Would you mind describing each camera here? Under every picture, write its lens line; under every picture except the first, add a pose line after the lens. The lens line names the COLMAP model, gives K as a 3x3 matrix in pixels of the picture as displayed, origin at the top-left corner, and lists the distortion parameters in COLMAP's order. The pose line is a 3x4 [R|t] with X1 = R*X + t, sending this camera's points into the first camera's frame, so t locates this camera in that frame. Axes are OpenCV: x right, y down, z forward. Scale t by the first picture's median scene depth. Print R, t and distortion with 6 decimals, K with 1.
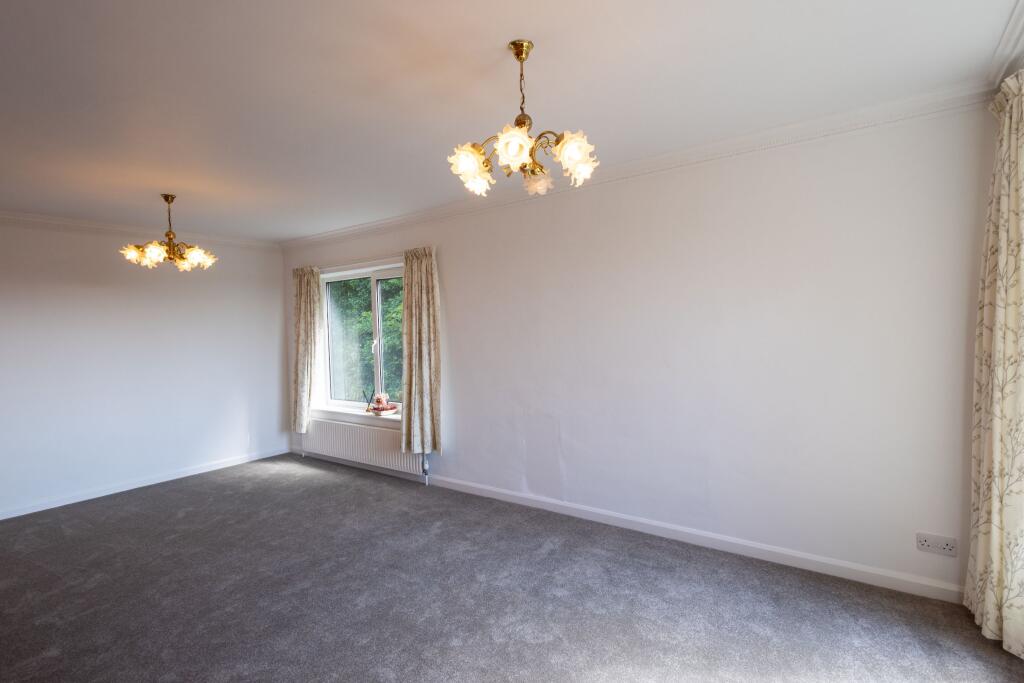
lens RADIAL K [[479.1, 0, 512.0], [0, 479.1, 341.5], [0, 0, 1]] dist [-0.000235, -0.000111]
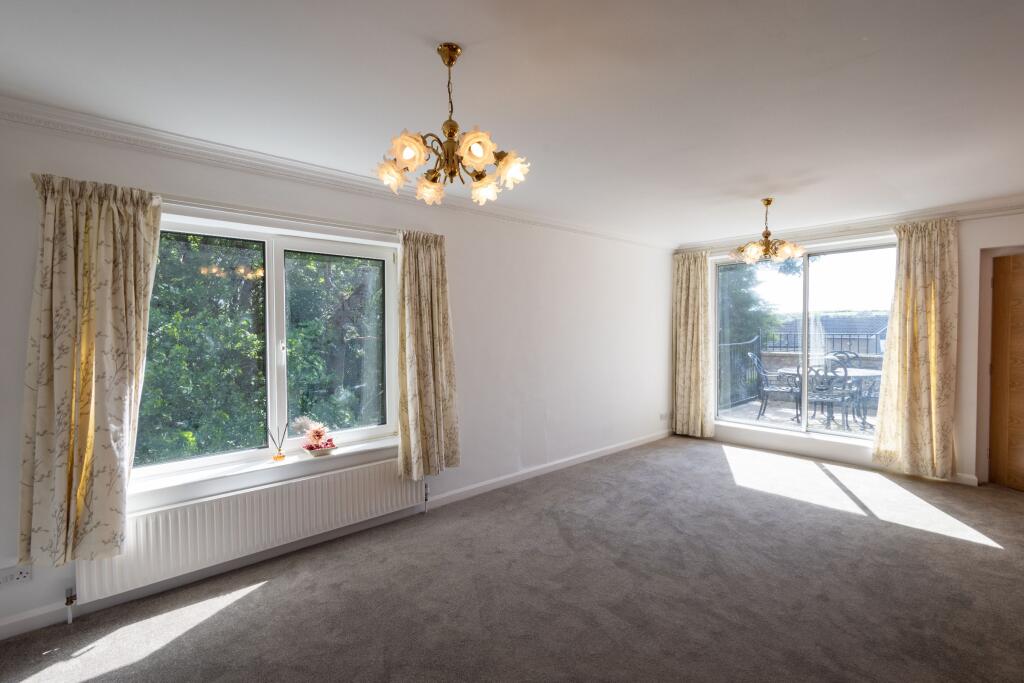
lens RADIAL K [[461.1, 0, 512.0], [0, 461.1, 341.5], [0, 0, 1]] dist [0.000724, 0.000034]
pose [[0.238017, -0.010042, 0.971209, -0.924370], [0.022331, 0.999739, 0.004864, -0.003532], [-0.971004, 0.020530, 0.238179, 0.646002]]
